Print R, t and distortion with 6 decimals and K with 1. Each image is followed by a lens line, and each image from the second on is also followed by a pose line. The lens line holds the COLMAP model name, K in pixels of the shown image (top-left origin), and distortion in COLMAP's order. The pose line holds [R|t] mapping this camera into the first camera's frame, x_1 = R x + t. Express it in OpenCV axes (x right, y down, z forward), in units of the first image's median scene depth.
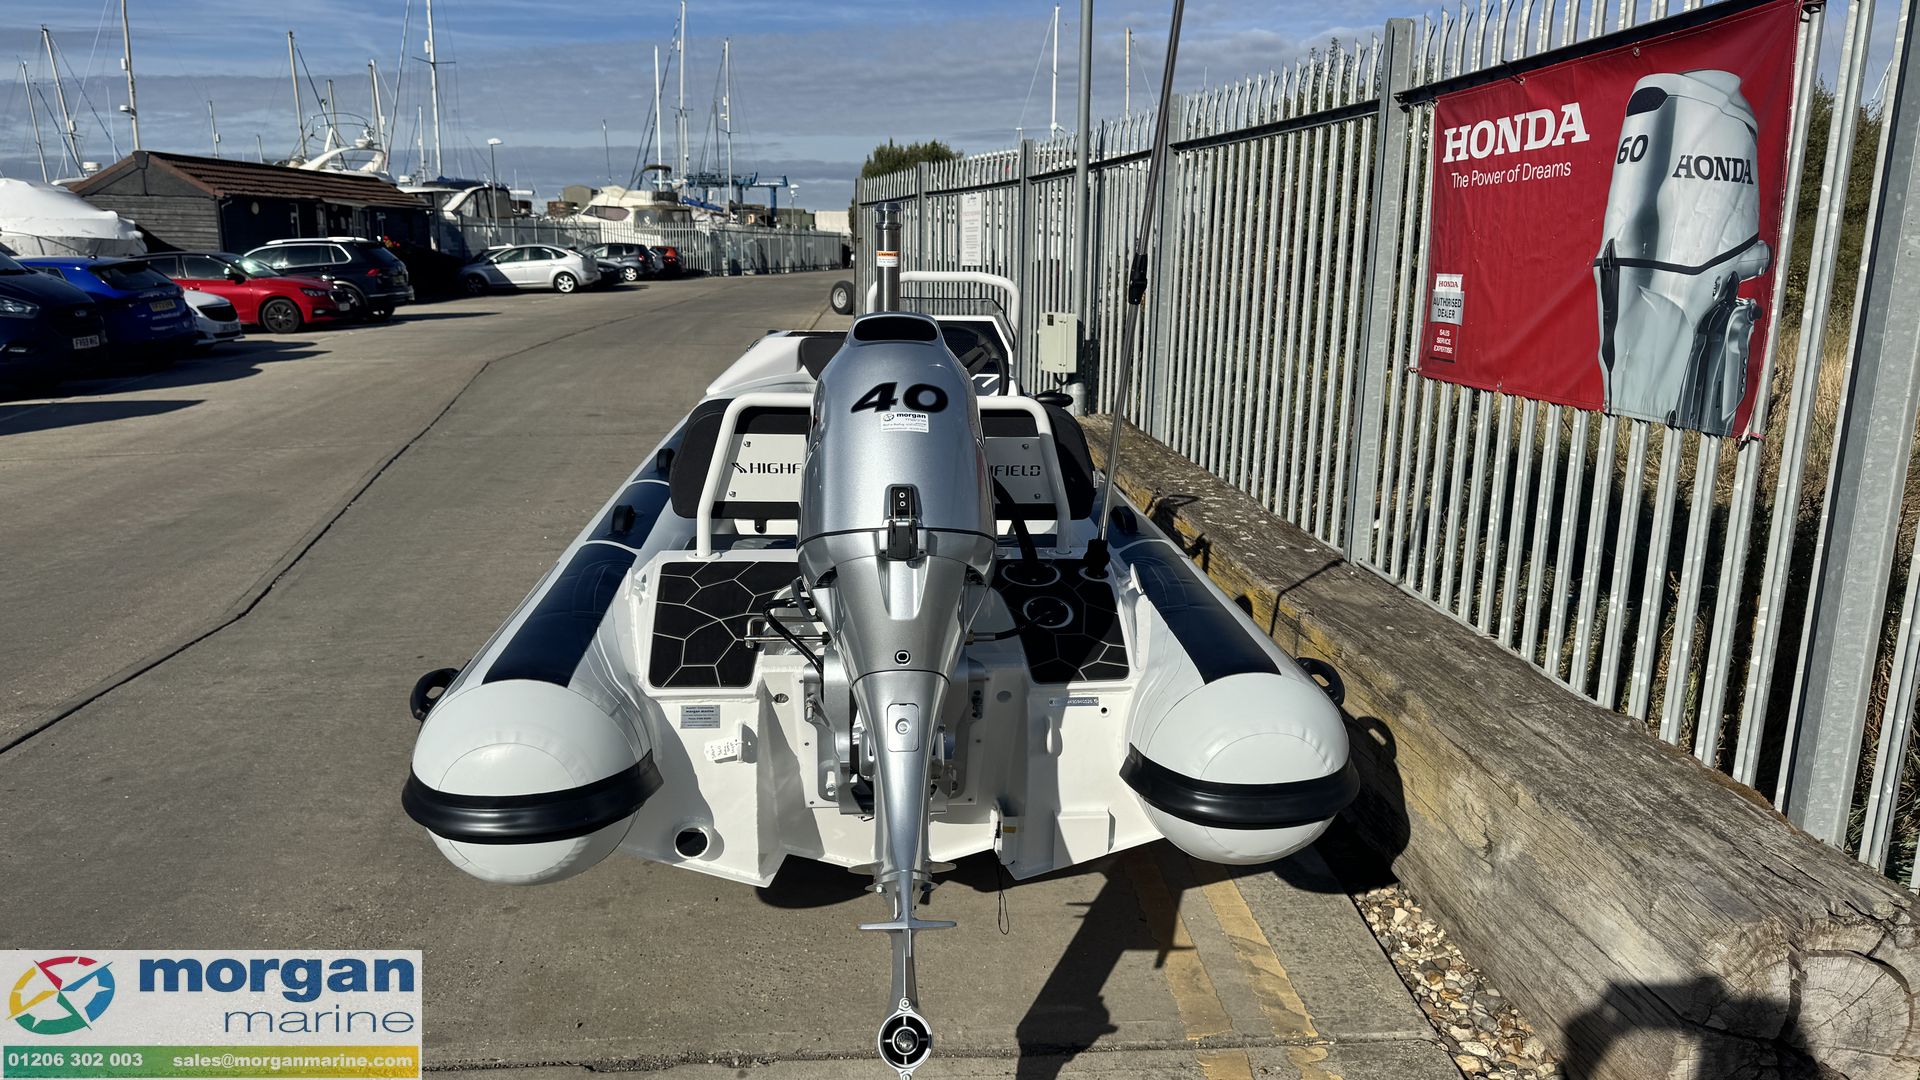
lens RADIAL K [[1339.4, 0, 956.5], [0, 1339.4, 546.8], [0, 0, 1]] dist [0.088134, -0.121152]
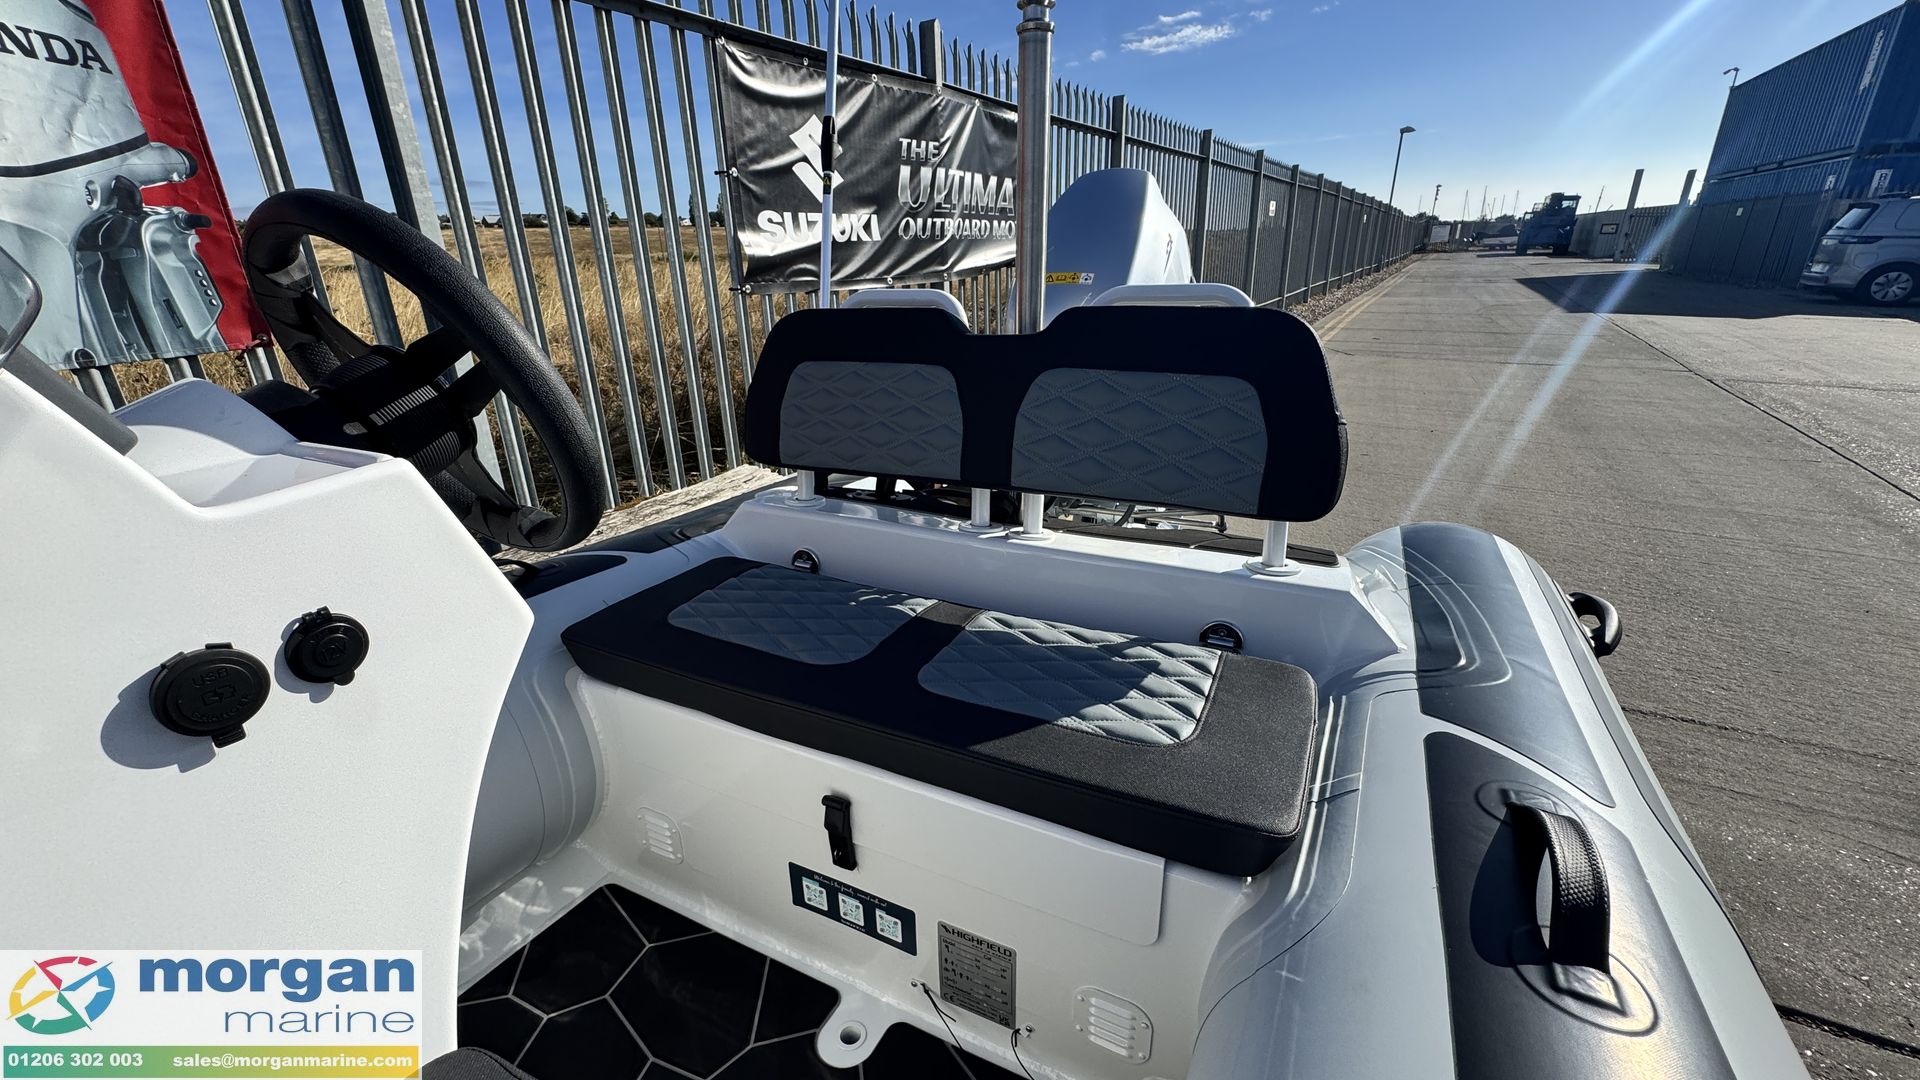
lens RADIAL K [[770.0, 0, 966.9], [0, 770.0, 538.1], [0, 0, 1]] dist [-0.003207, 0.000168]
pose [[-0.849199, -0.174108, 0.498545, -0.142014], [0.133157, 0.842977, 0.521209, -0.124808], [-0.511009, 0.508995, -0.692672, 0.784464]]
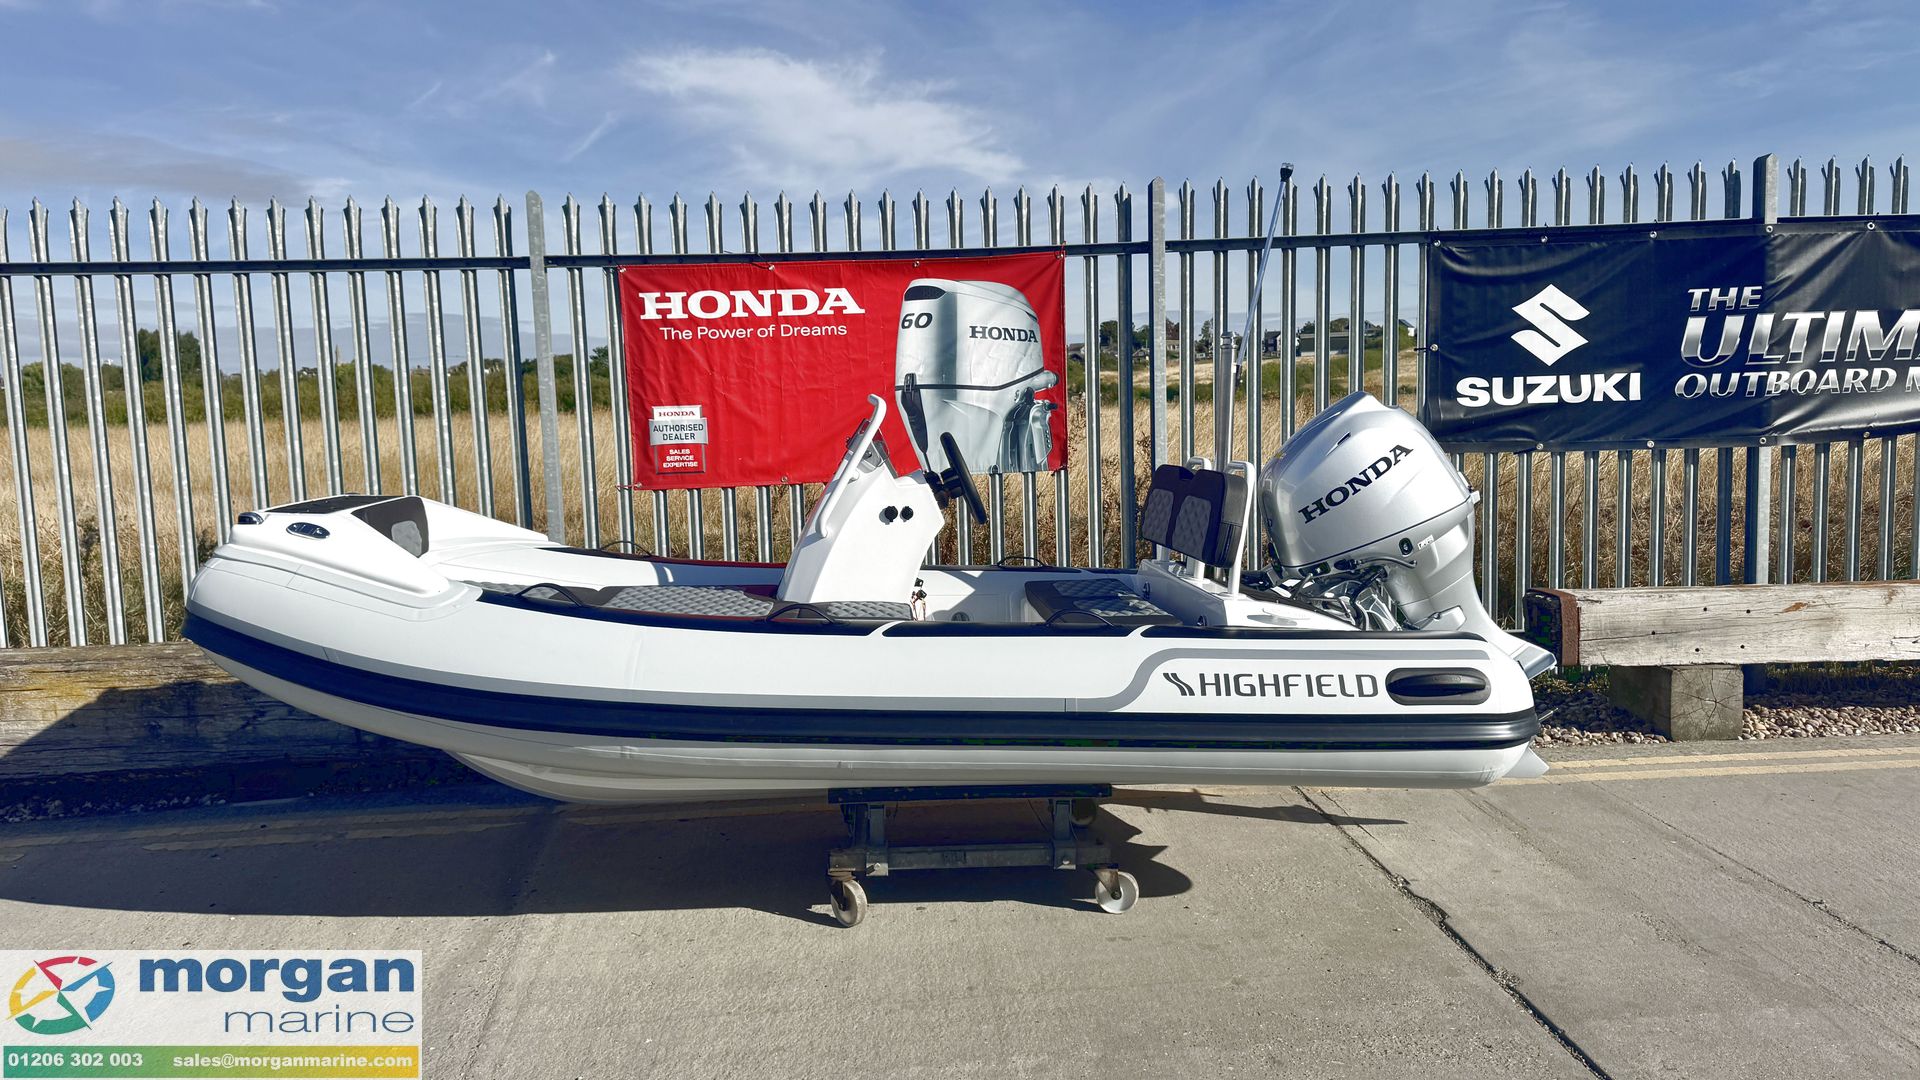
lens RADIAL K [[1339.4, 0, 955.4], [0, 1339.4, 533.3], [0, 0, 1]] dist [0.088134, -0.121152]
pose [[0.009688, -0.109479, 0.993942, -0.872019], [0.247944, 0.963211, 0.103678, -0.148377], [-0.968726, 0.245437, 0.036476, 0.712864]]
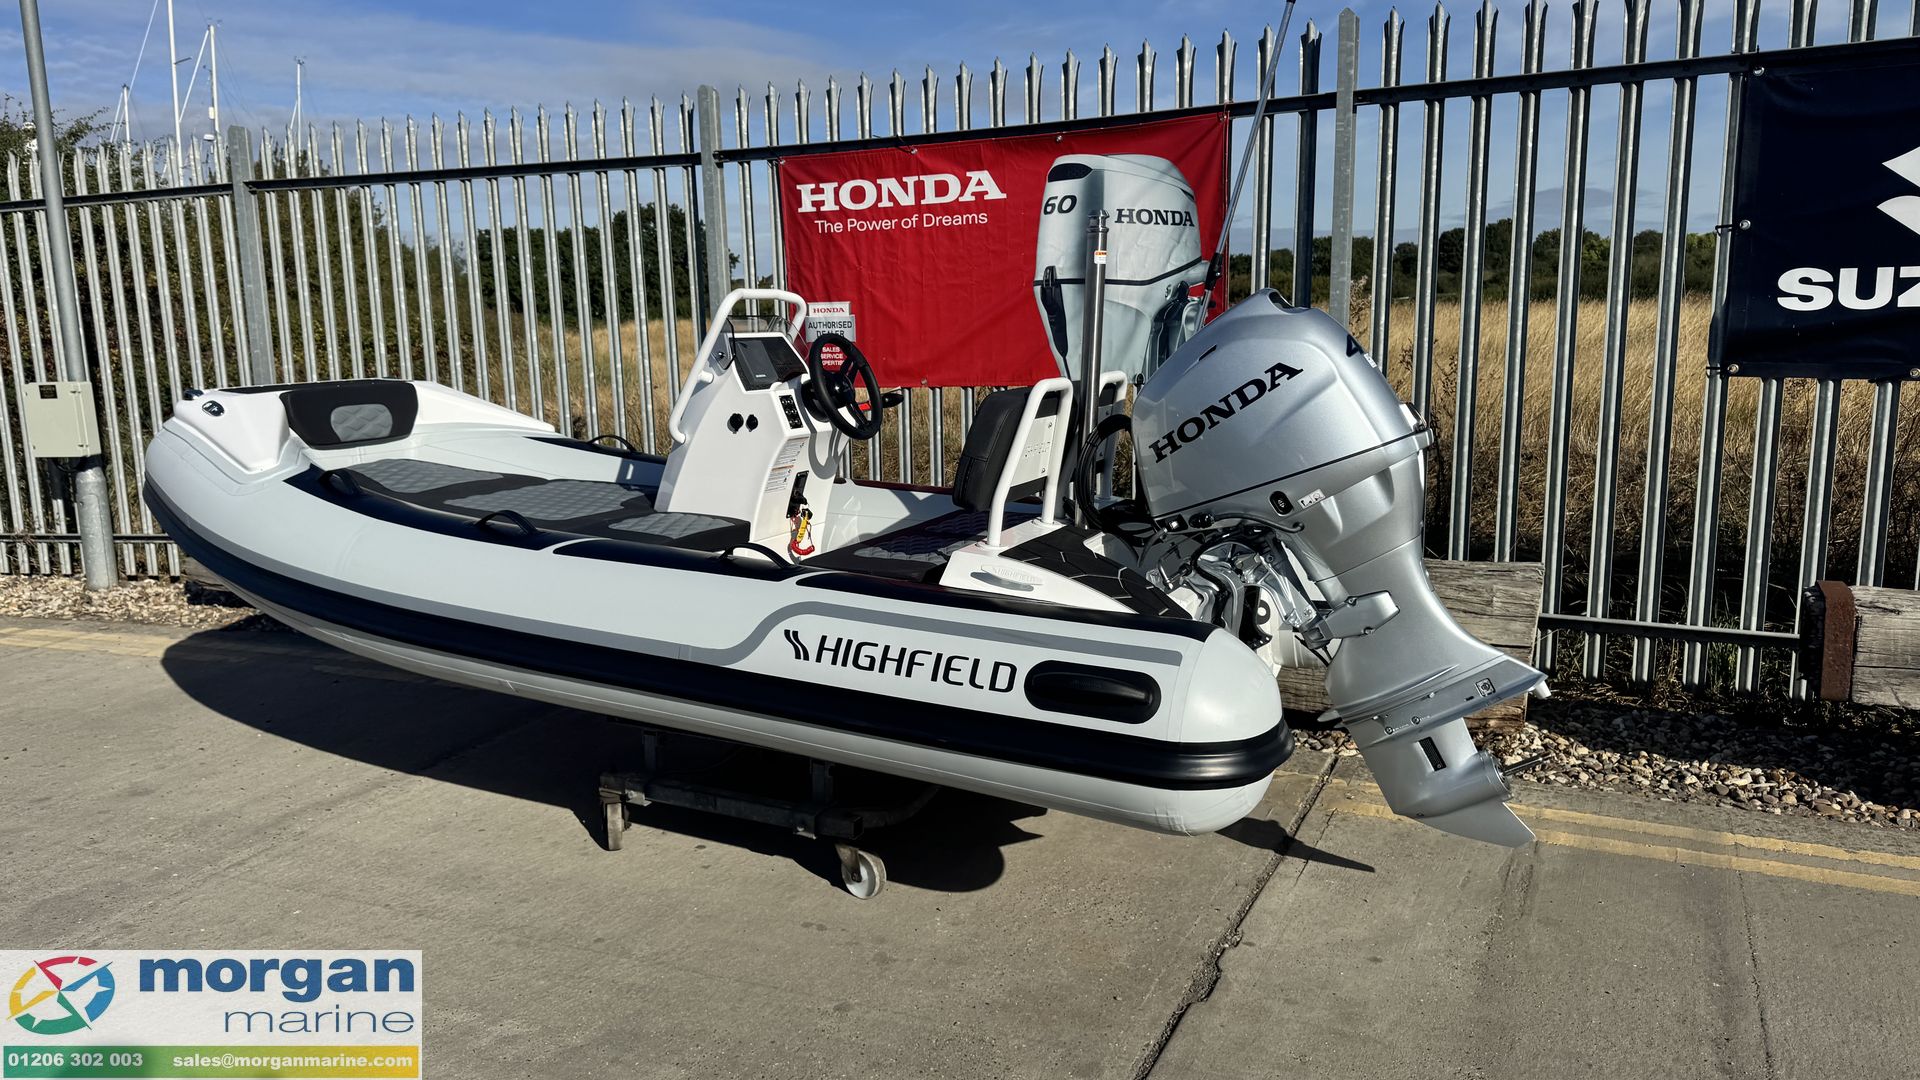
lens RADIAL K [[1339.4, 0, 937.6], [0, 1339.4, 540.3], [0, 0, 1]] dist [0.088134, -0.121152]
pose [[0.507099, -0.163802, 0.846179, -0.643398], [0.213882, 0.974980, 0.060560, -0.040570], [-0.834928, 0.150273, 0.529446, 0.292247]]
